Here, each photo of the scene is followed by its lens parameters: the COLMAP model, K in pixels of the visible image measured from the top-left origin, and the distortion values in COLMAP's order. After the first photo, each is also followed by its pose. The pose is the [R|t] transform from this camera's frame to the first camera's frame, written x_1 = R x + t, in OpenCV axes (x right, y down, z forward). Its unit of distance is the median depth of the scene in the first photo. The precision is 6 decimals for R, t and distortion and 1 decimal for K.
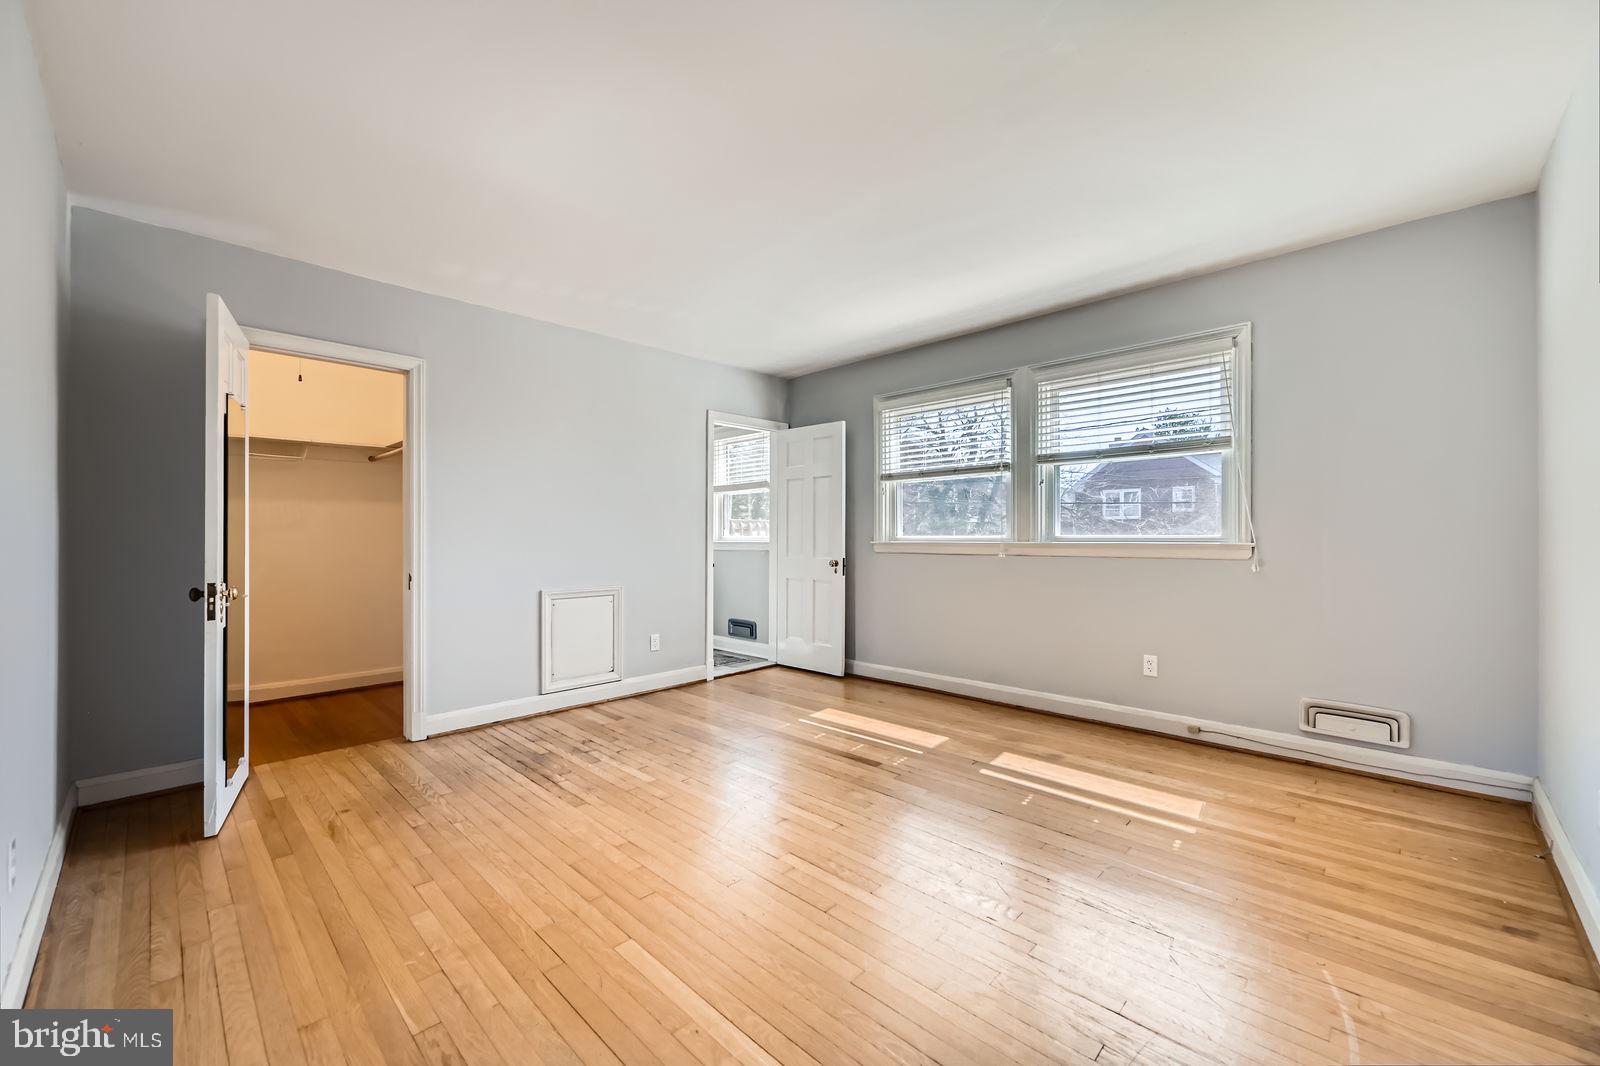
lens RADIAL K [[633.3, 0, 799.8], [0, 633.3, 527.1], [0, 0, 1]] dist [-0.000388, -0.000133]
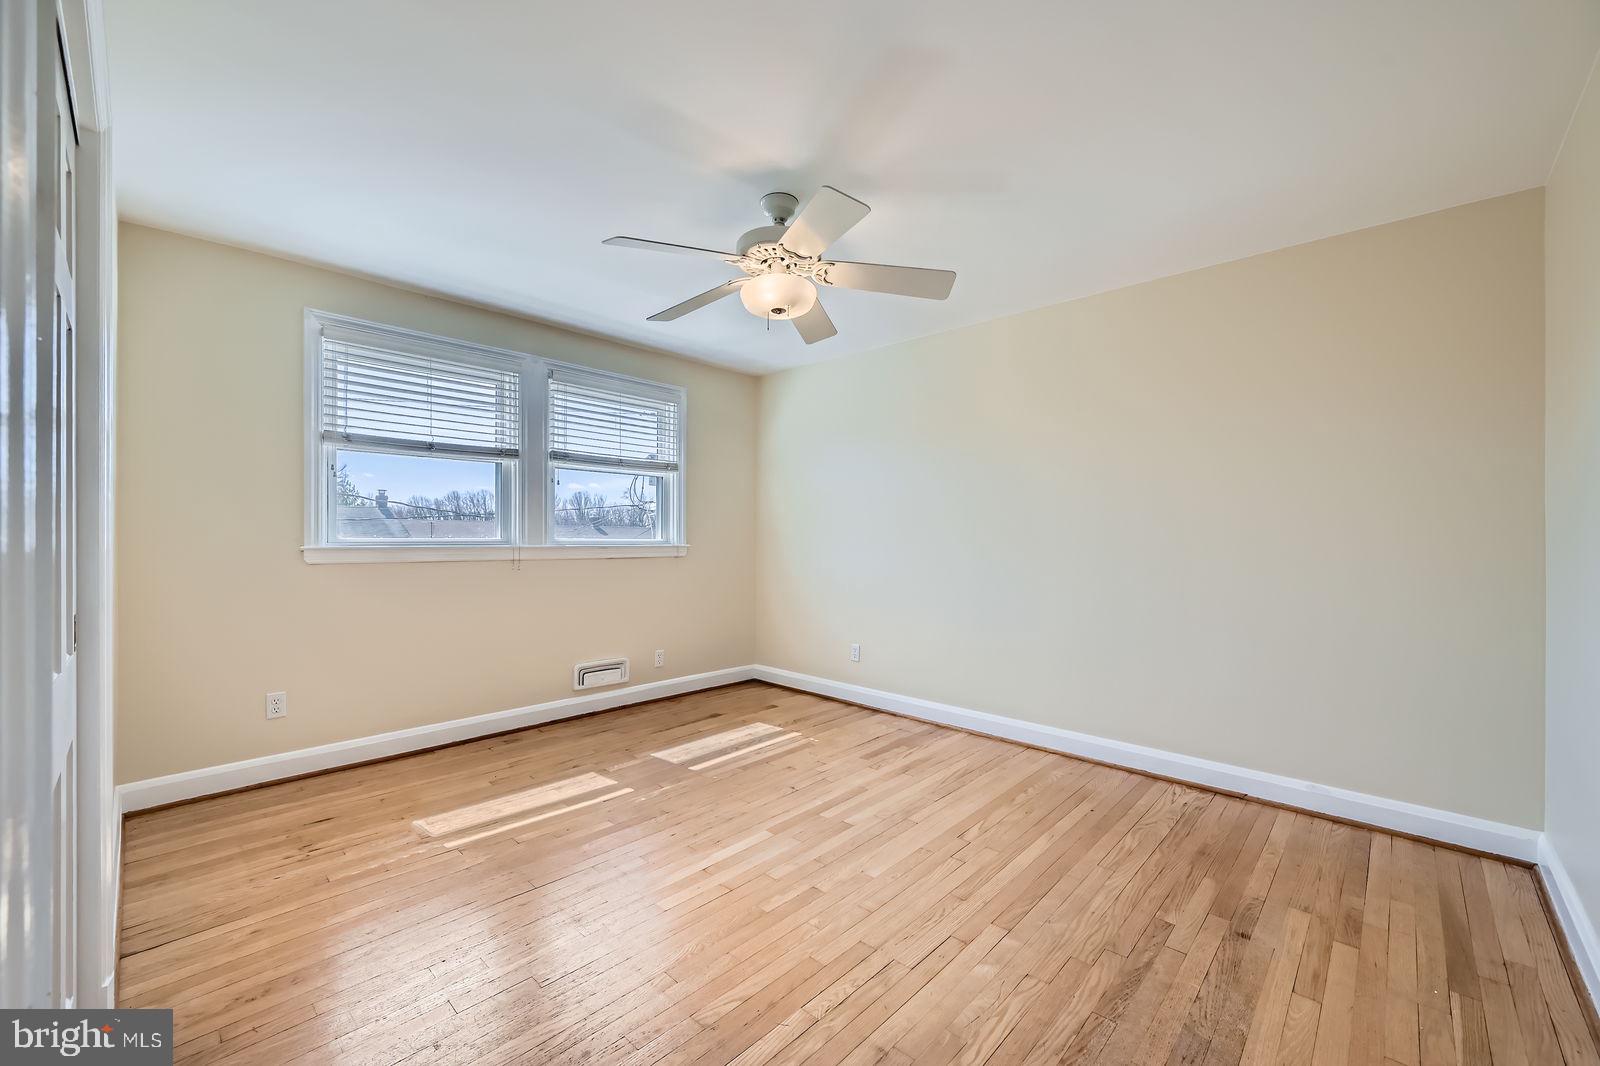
lens RADIAL K [[633.3, 0, 799.8], [0, 633.3, 527.1], [0, 0, 1]] dist [-0.000388, -0.000133]
pose [[-0.016554, 0.024404, 0.999565, -0.527871], [-0.015121, 0.999582, -0.024655, 0.011660], [-0.999749, -0.015523, -0.016178, 0.575730]]
